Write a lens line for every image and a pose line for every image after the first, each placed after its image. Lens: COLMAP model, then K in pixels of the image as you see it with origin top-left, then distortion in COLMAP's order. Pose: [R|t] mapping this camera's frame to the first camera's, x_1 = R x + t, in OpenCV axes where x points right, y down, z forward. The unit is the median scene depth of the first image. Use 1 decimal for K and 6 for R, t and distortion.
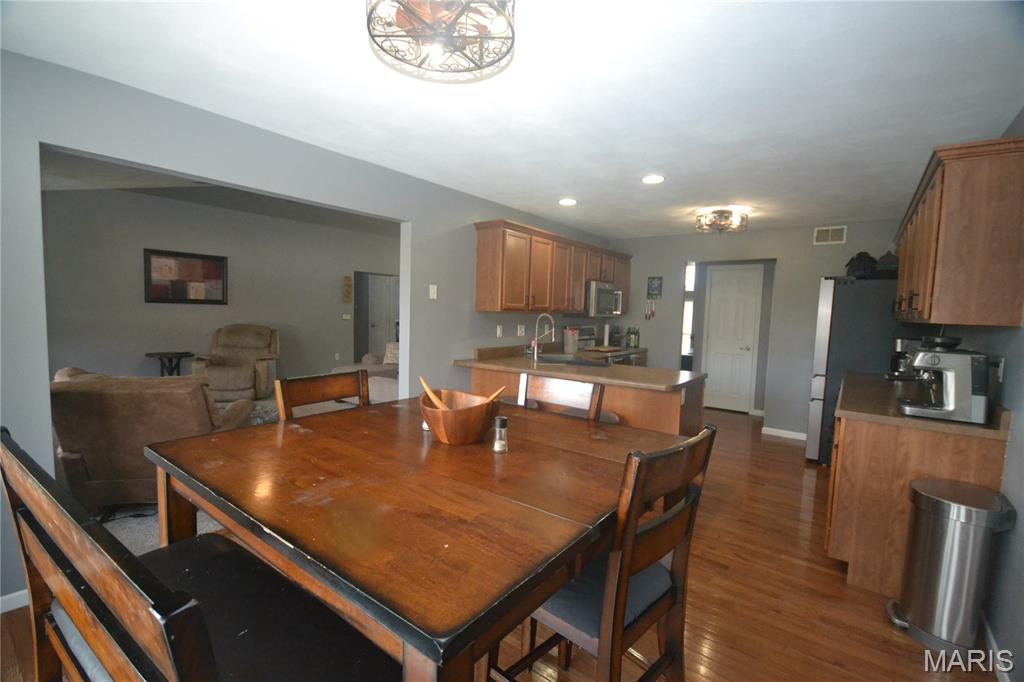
lens RADIAL K [[452.0, 0, 511.2], [0, 452.0, 339.7], [0, 0, 1]] dist [0.001994, 0.000162]
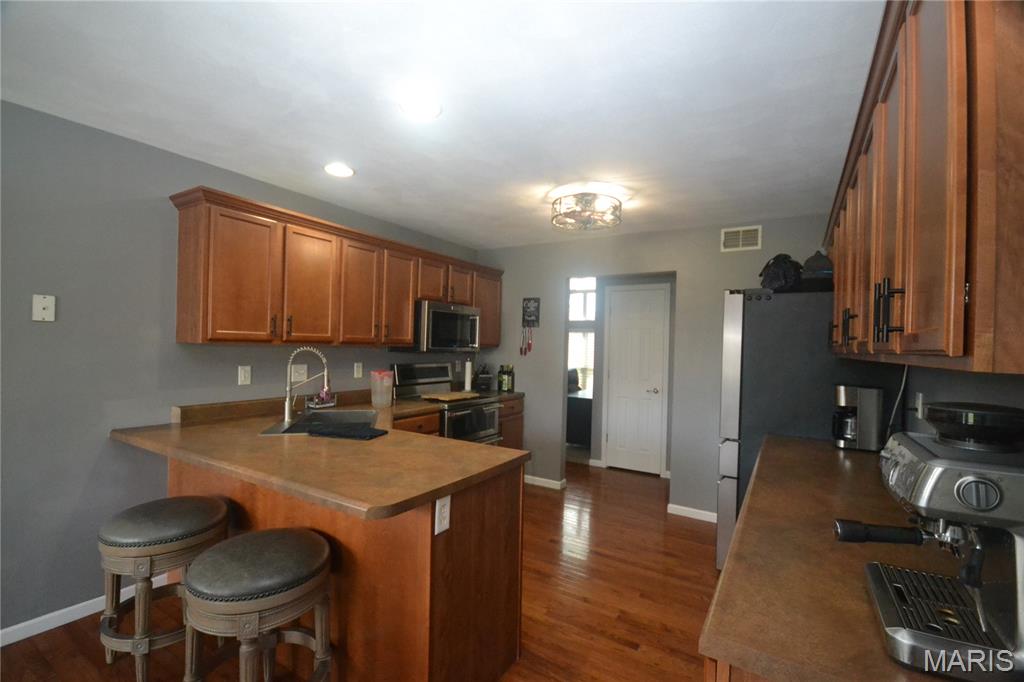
lens RADIAL K [[452.0, 0, 508.8], [0, 452.0, 338.8], [0, 0, 1]] dist [0.001994, 0.000162]
pose [[0.995826, -0.002286, 0.091239, 0.275036], [0.009372, 0.996964, -0.077303, -0.017176], [-0.090785, 0.077835, 0.992824, 0.334627]]
